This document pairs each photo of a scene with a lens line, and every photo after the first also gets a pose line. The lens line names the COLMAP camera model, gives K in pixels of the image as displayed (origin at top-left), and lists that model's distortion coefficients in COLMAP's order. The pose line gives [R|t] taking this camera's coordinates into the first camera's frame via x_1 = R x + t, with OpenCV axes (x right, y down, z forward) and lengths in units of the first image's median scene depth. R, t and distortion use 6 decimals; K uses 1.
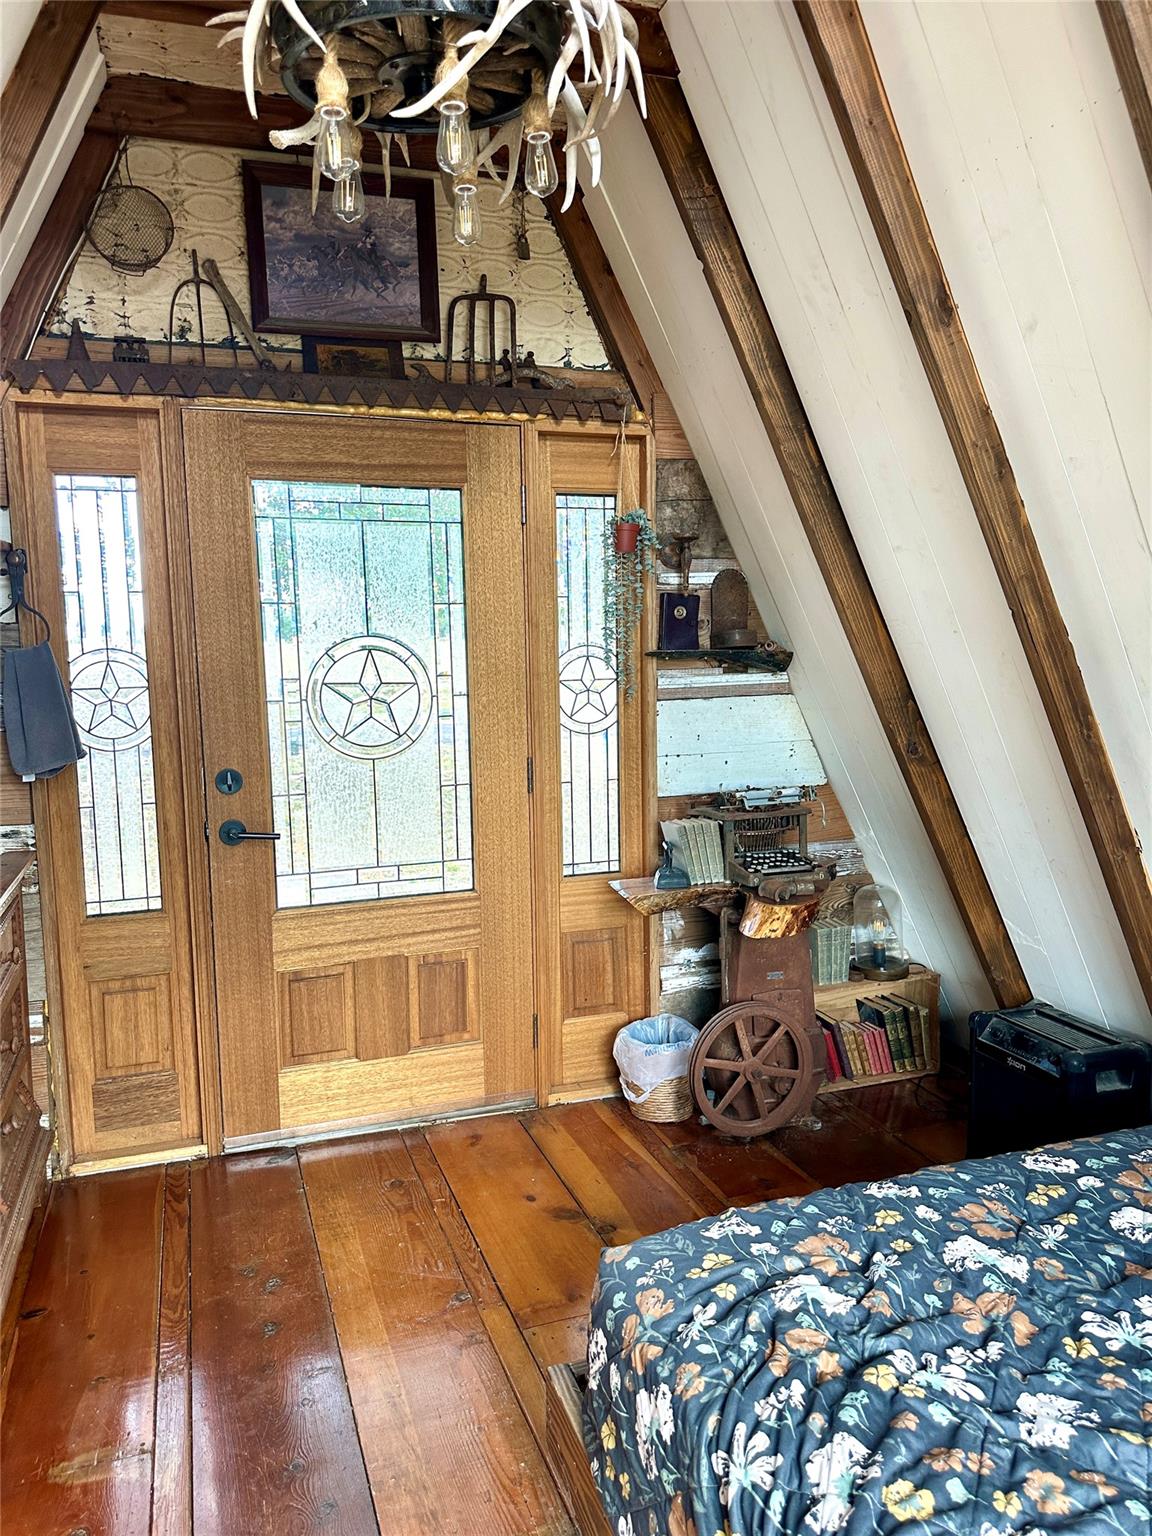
lens RADIAL K [[1089.5, 0, 634.1], [0, 1089.5, 770.7], [0, 0, 1]] dist [0.099440, -0.137002]
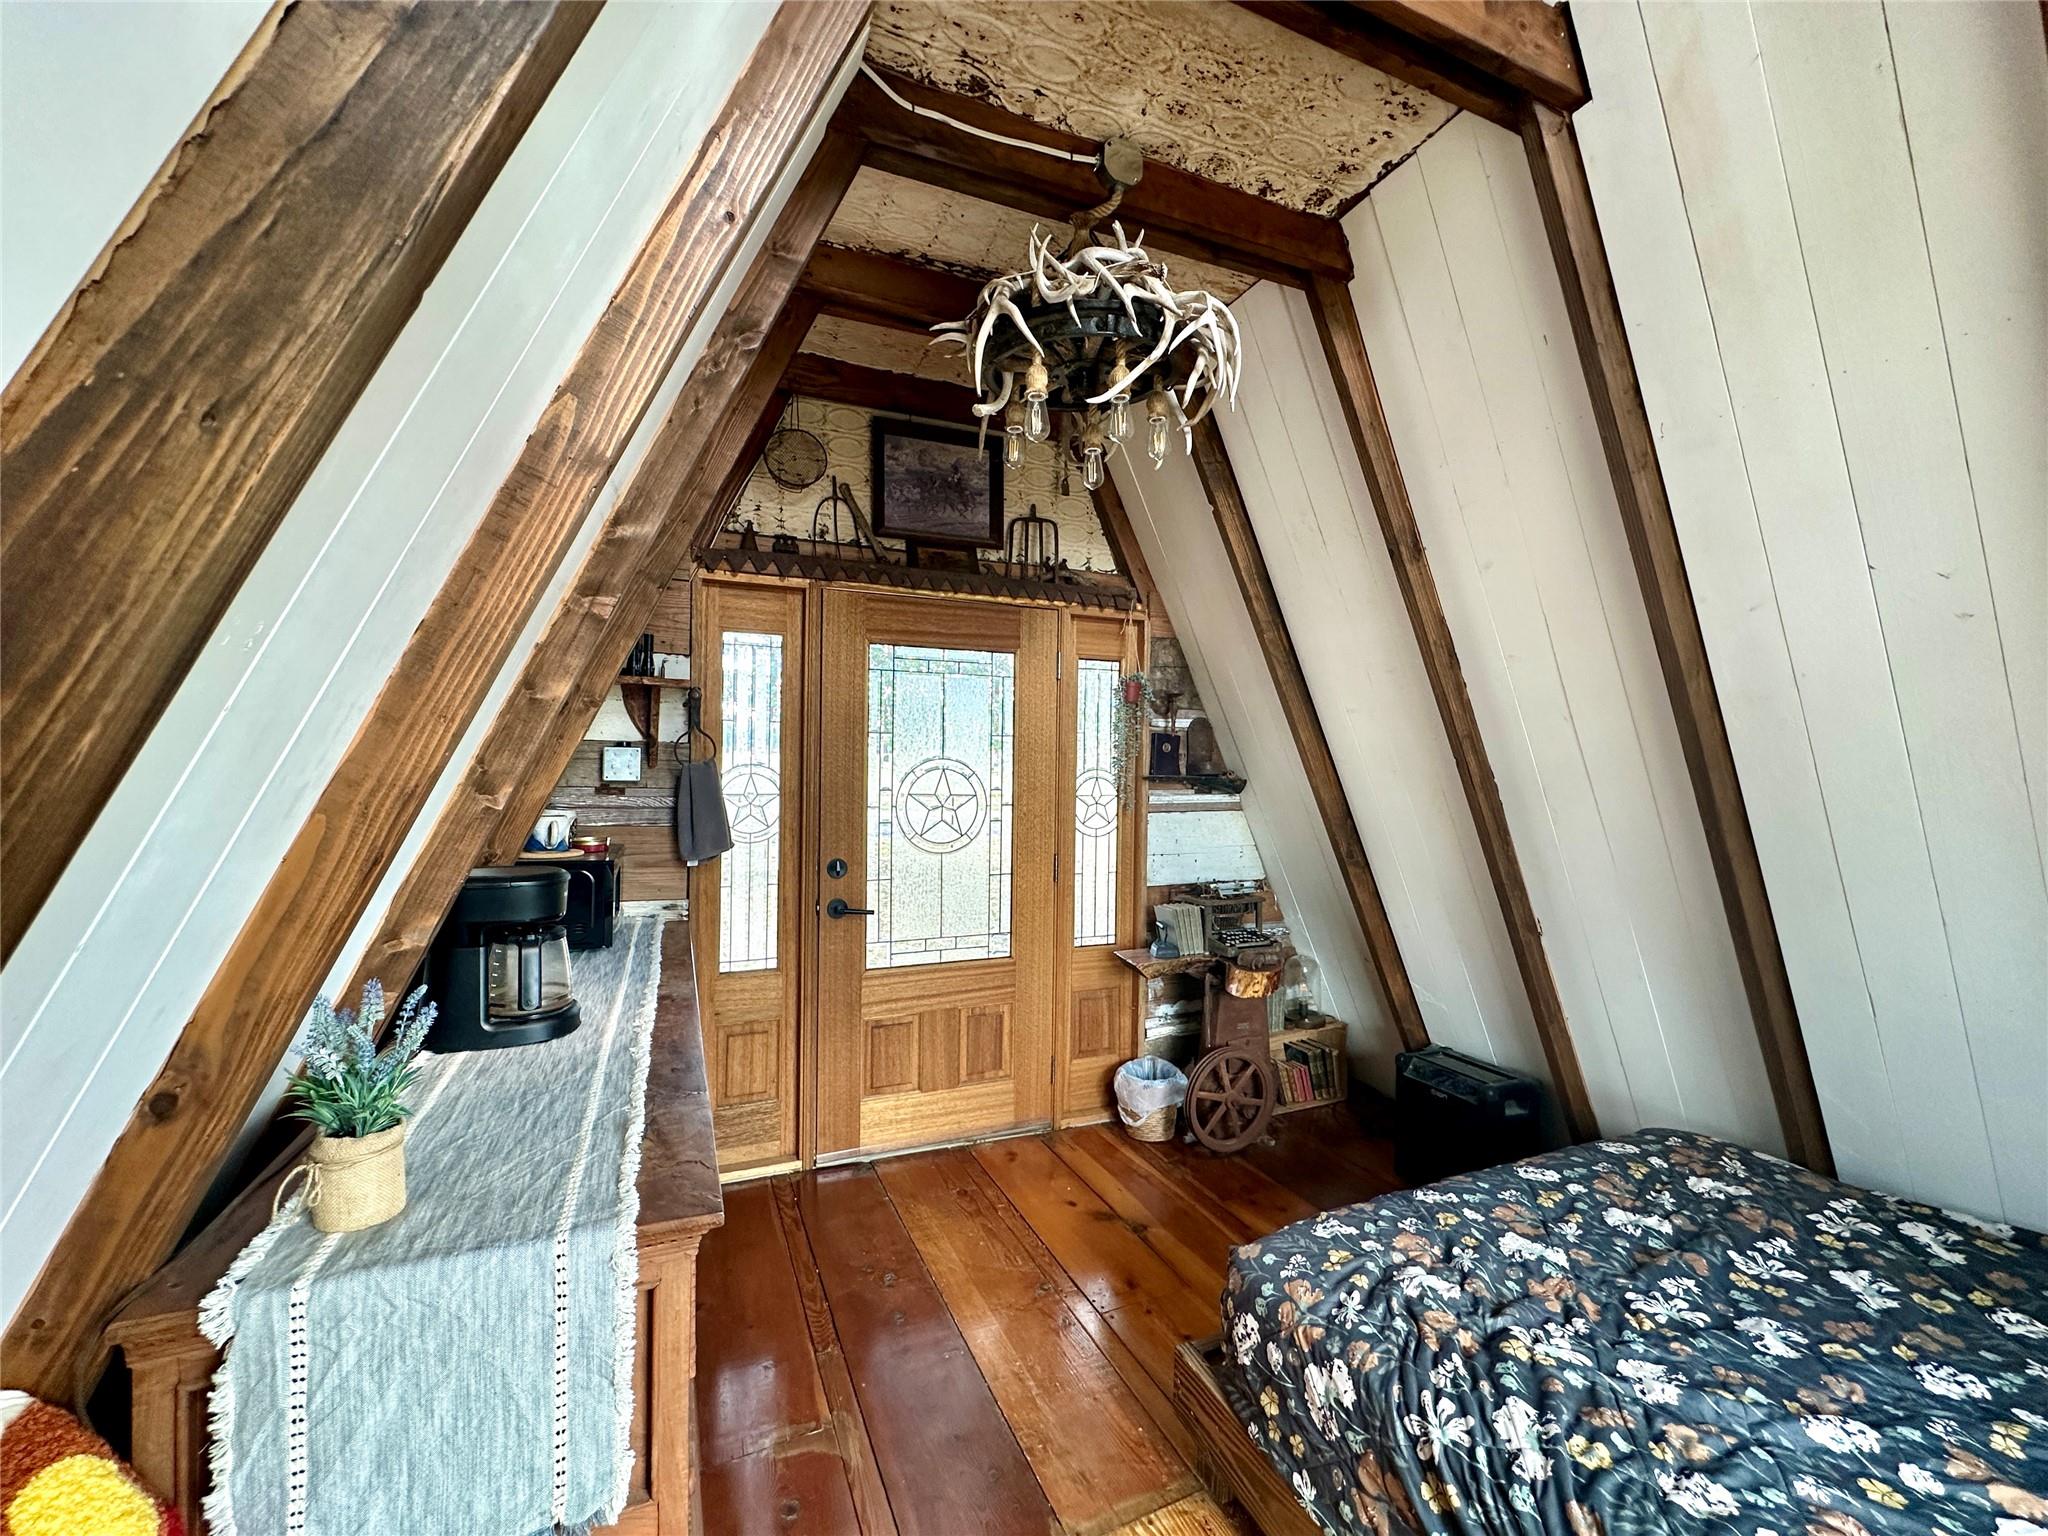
lens RADIAL K [[830.3, 0, 1024.0], [0, 830.3, 768.0], [0, 0, 1]] dist [-0.000198, -0.000444]
pose [[0.996336, 0.030558, 0.079884, -0.228574], [-0.021855, 0.993950, -0.107637, -0.007230], [-0.082690, 0.105496, 0.990976, 0.004760]]
